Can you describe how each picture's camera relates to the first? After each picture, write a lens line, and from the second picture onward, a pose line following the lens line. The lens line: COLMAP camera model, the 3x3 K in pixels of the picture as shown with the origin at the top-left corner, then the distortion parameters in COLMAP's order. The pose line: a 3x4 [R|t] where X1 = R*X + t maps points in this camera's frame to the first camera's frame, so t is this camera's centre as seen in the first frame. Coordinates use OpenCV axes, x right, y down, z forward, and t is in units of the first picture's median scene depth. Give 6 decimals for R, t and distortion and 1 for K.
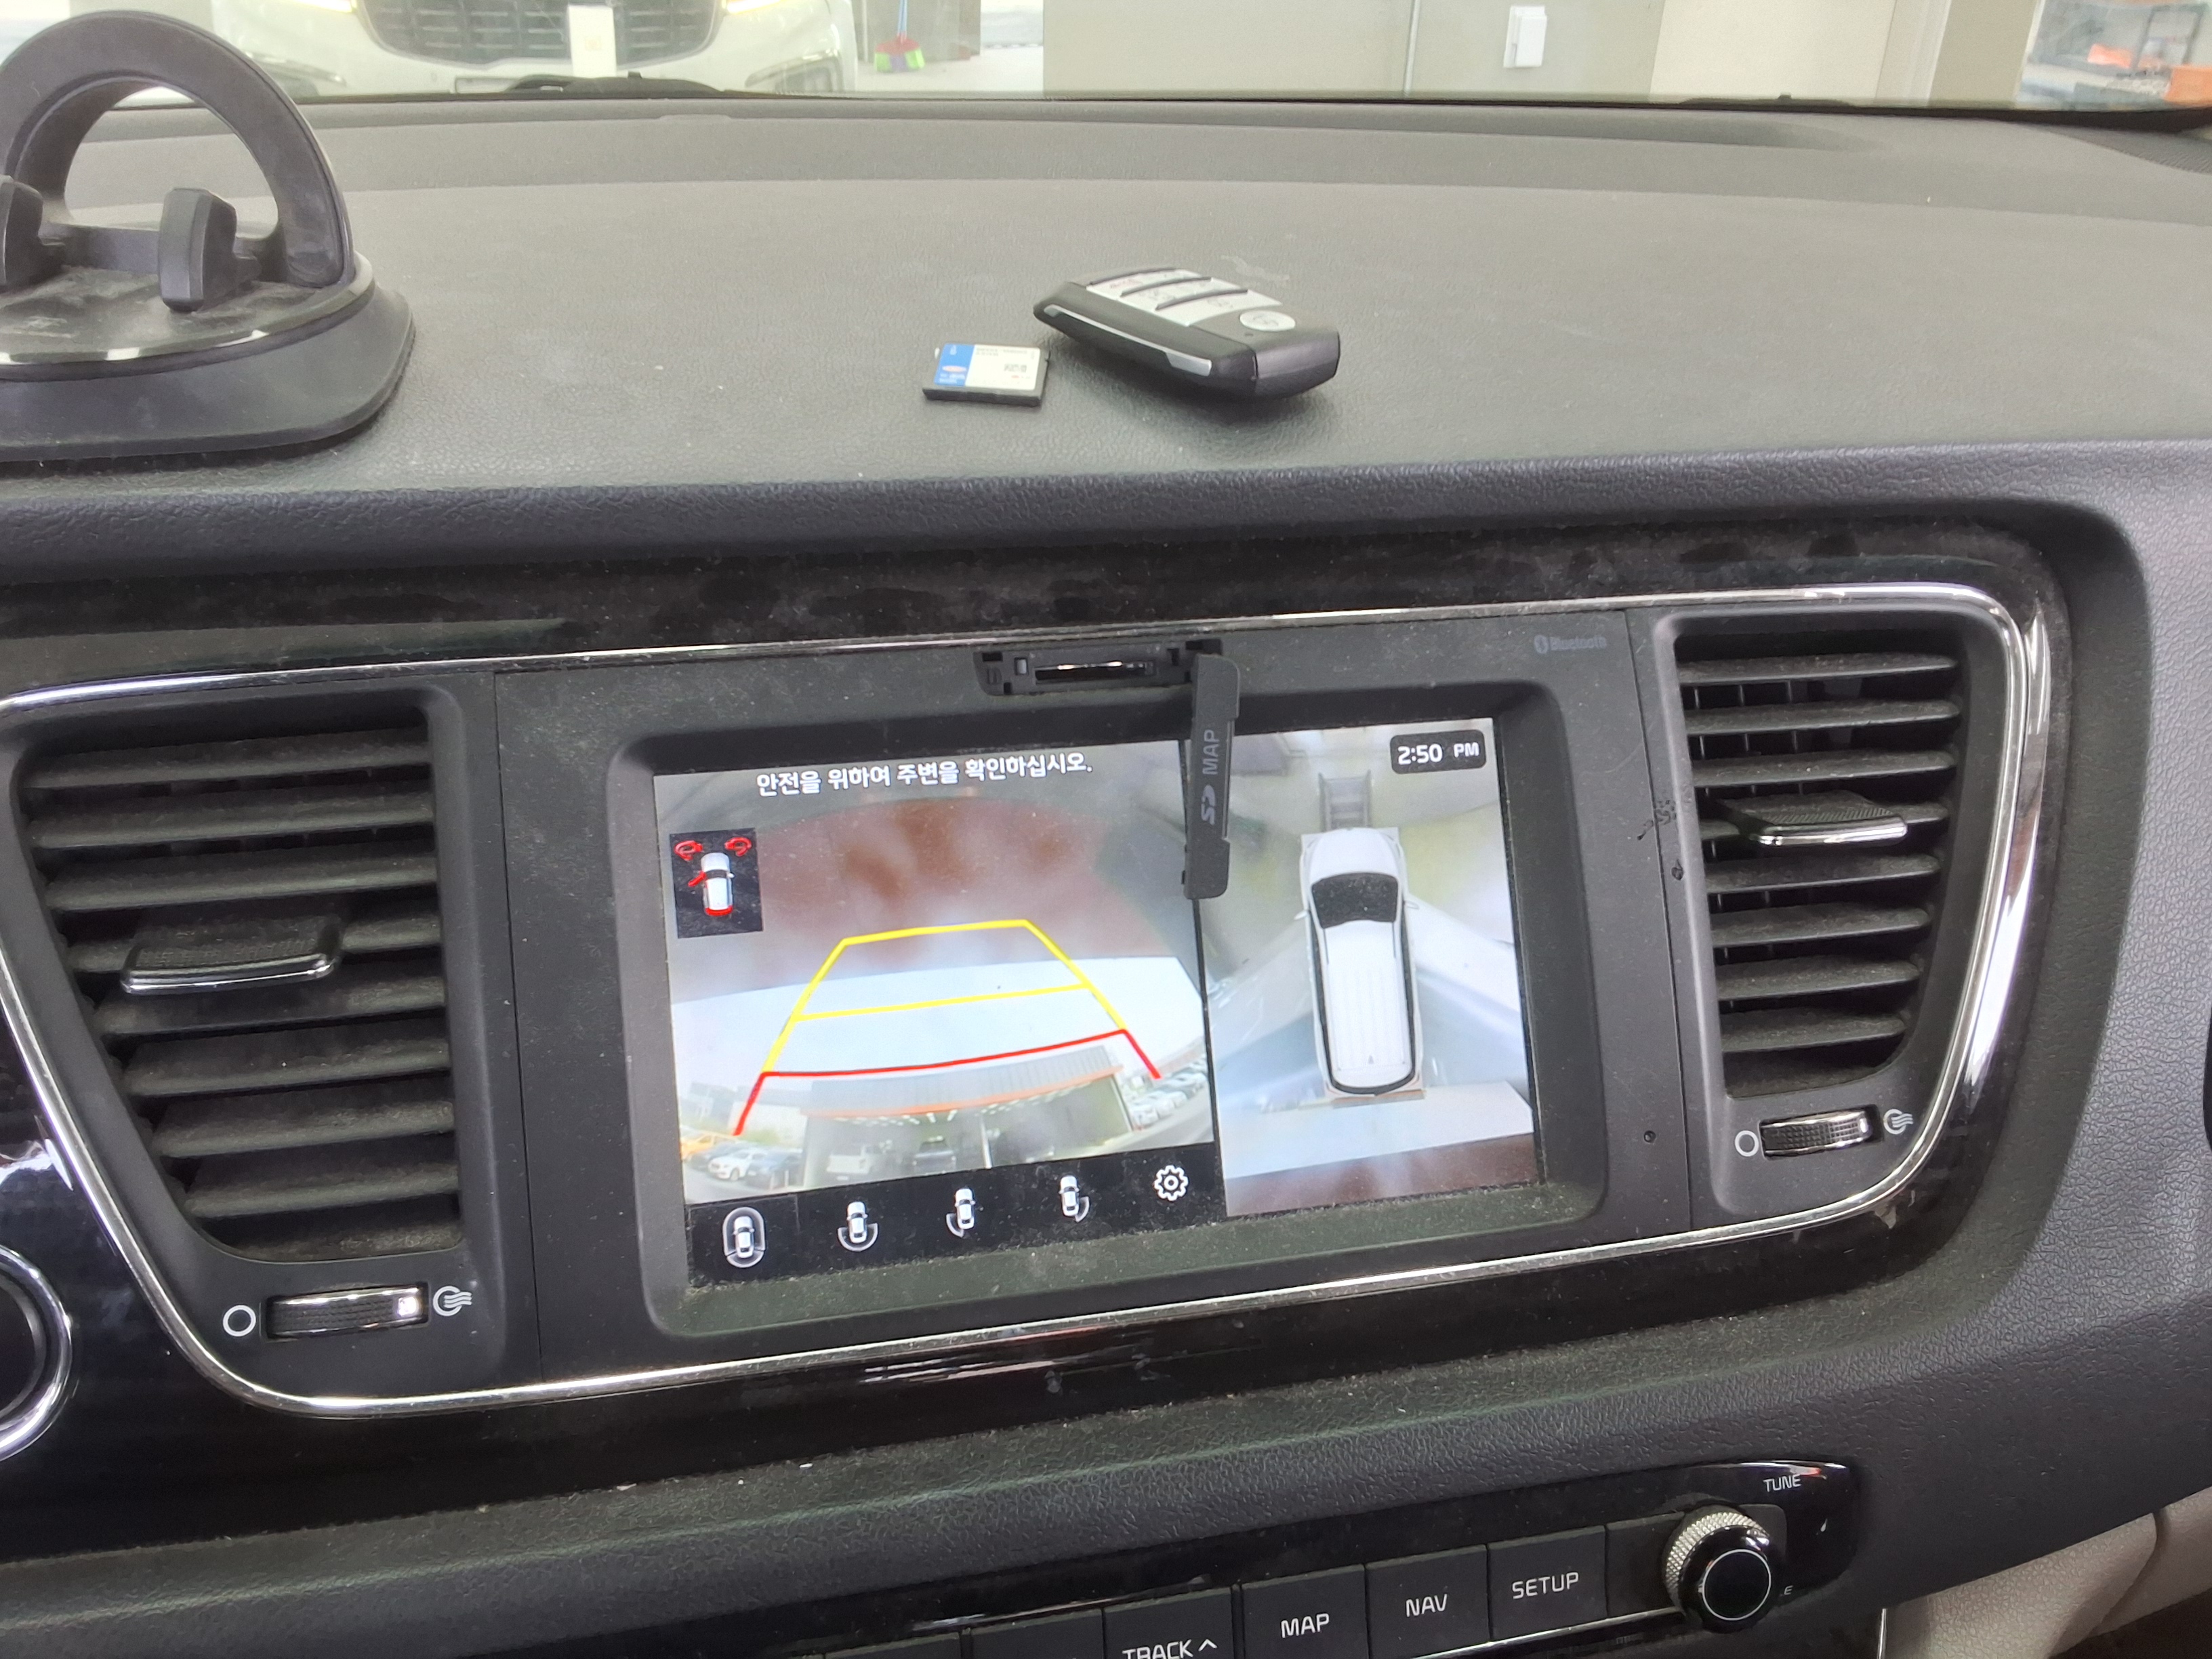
lens RADIAL K [[1825.6, 0, 1108.2], [0, 1825.6, 822.5], [0, 0, 1]] dist [0.019461, -0.013277]
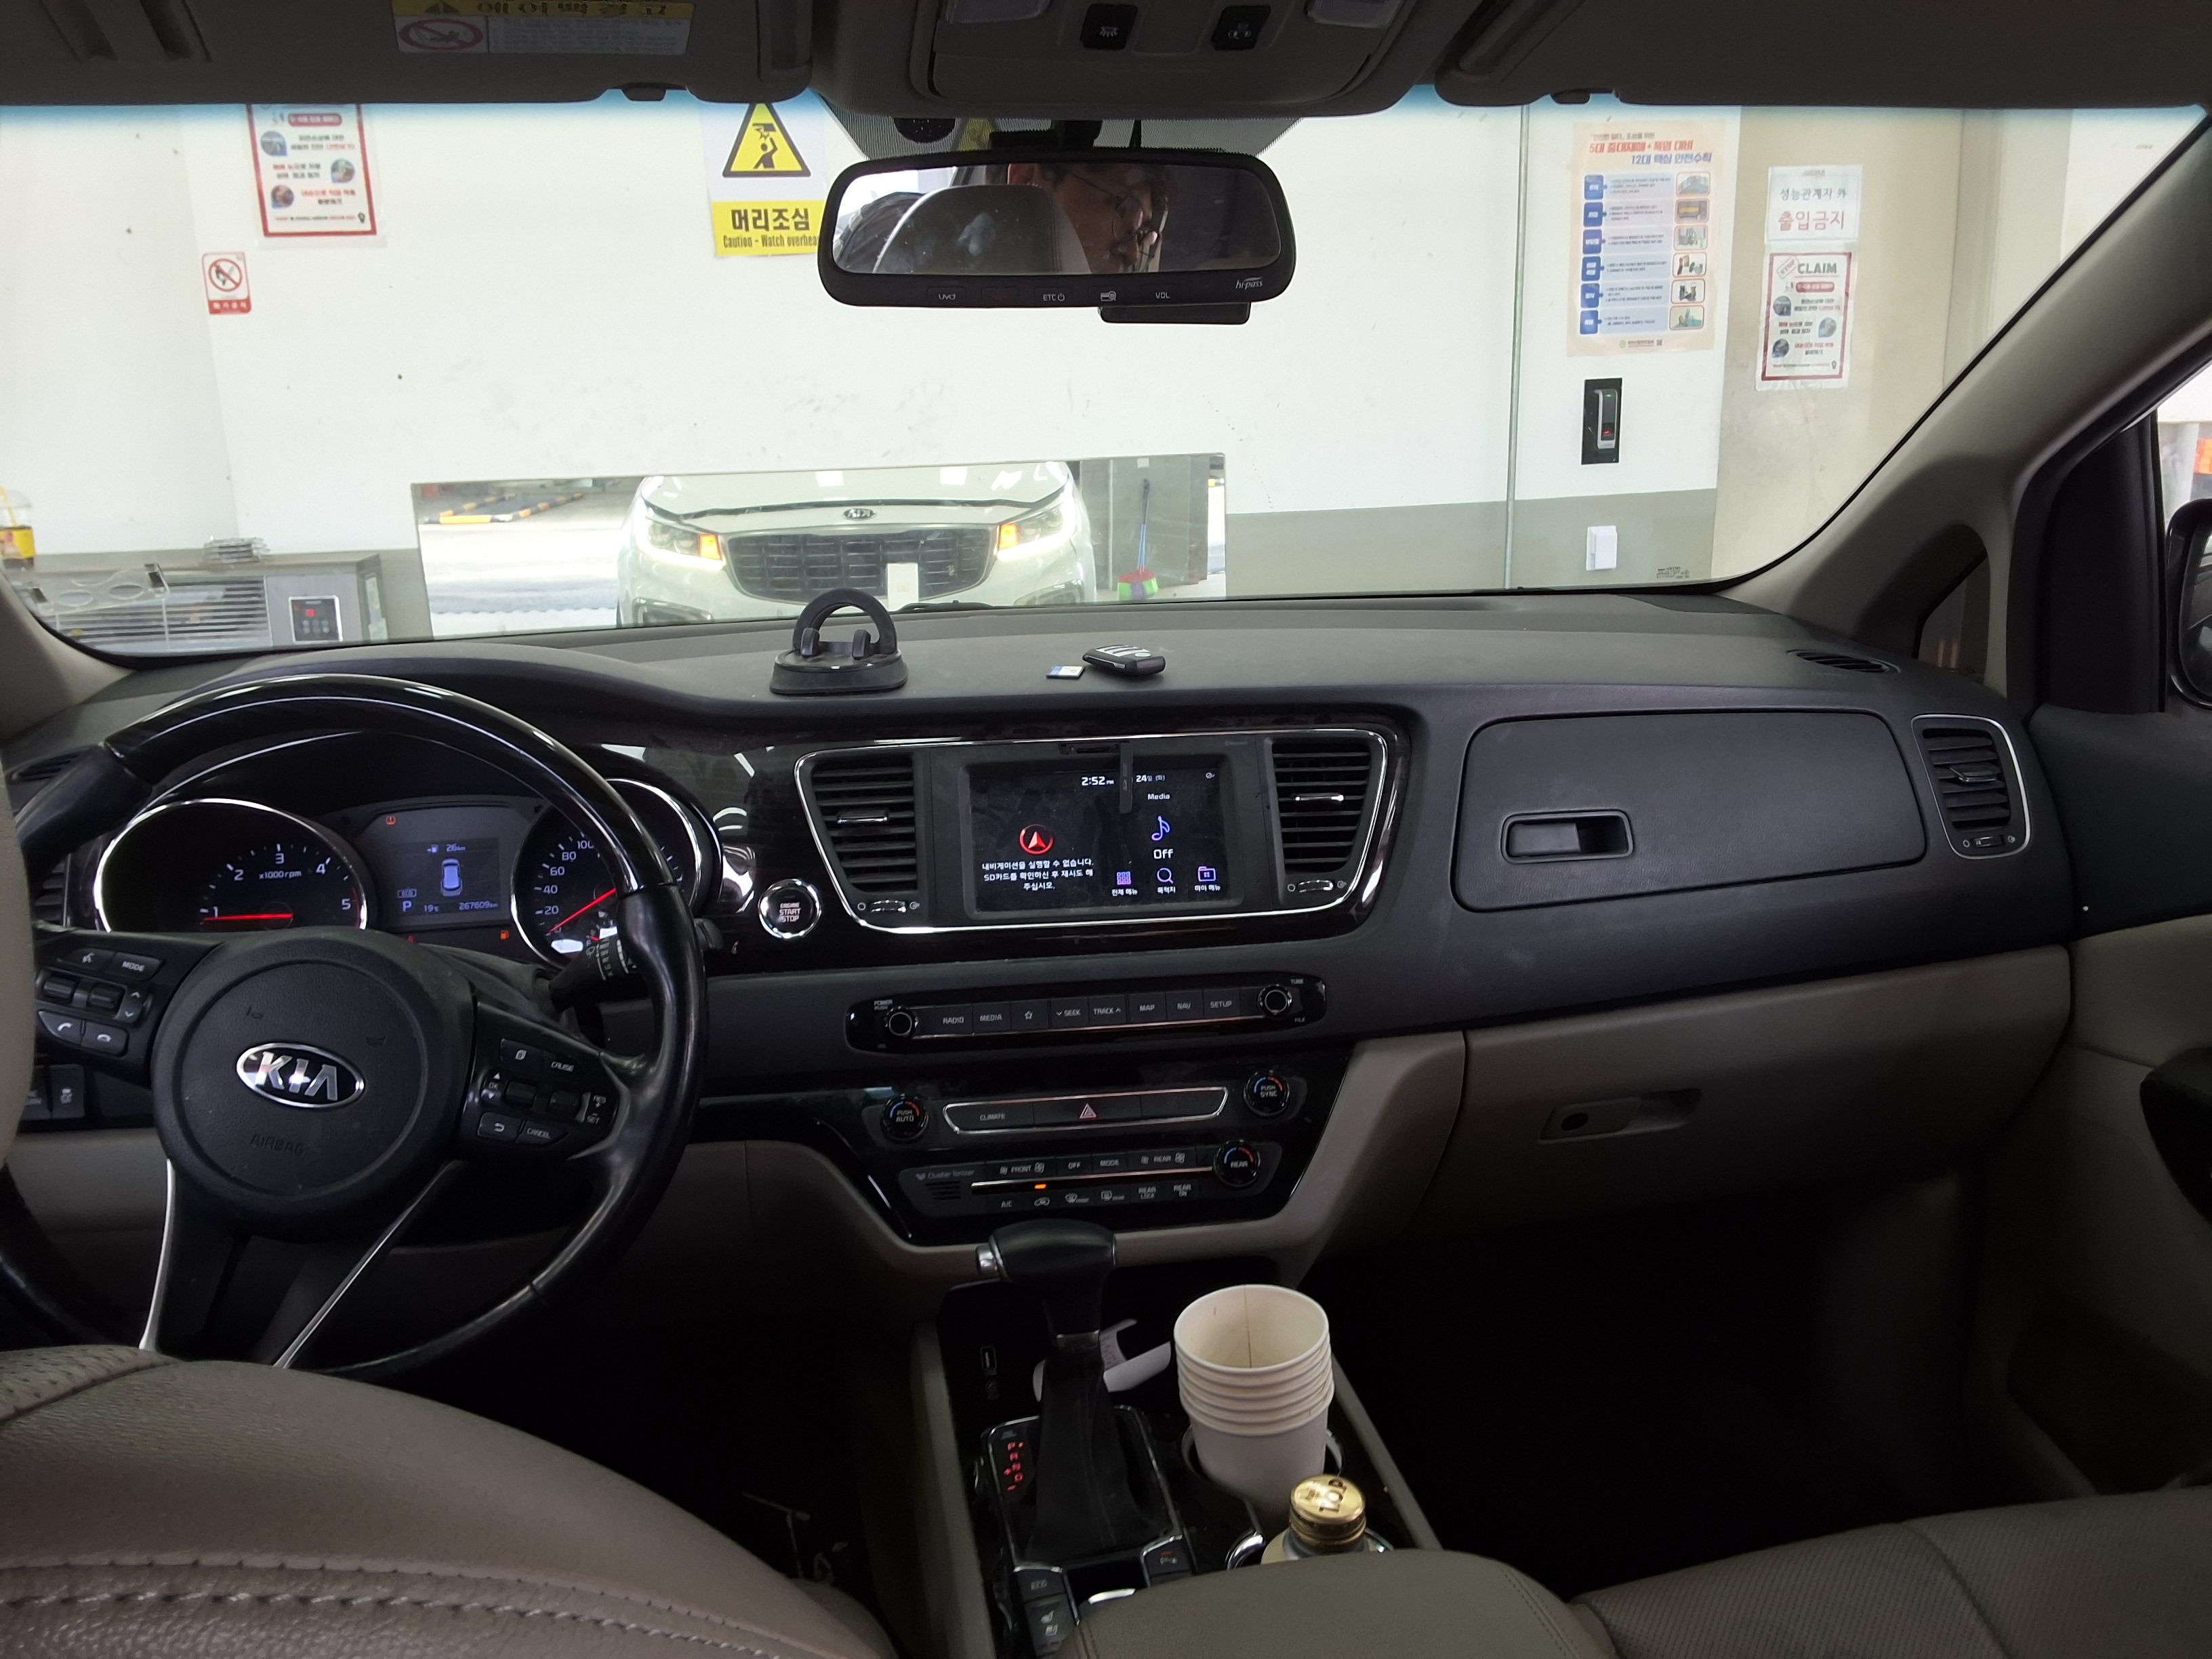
lens RADIAL K [[1825.6, 0, 1114.0], [0, 1825.6, 826.7], [0, 0, 1]] dist [0.019461, -0.013277]
pose [[0.990697, -0.024074, -0.133943, 0.504272], [-0.011244, 0.966384, -0.256856, 0.971391], [0.135624, 0.255972, 0.957123, -2.347319]]
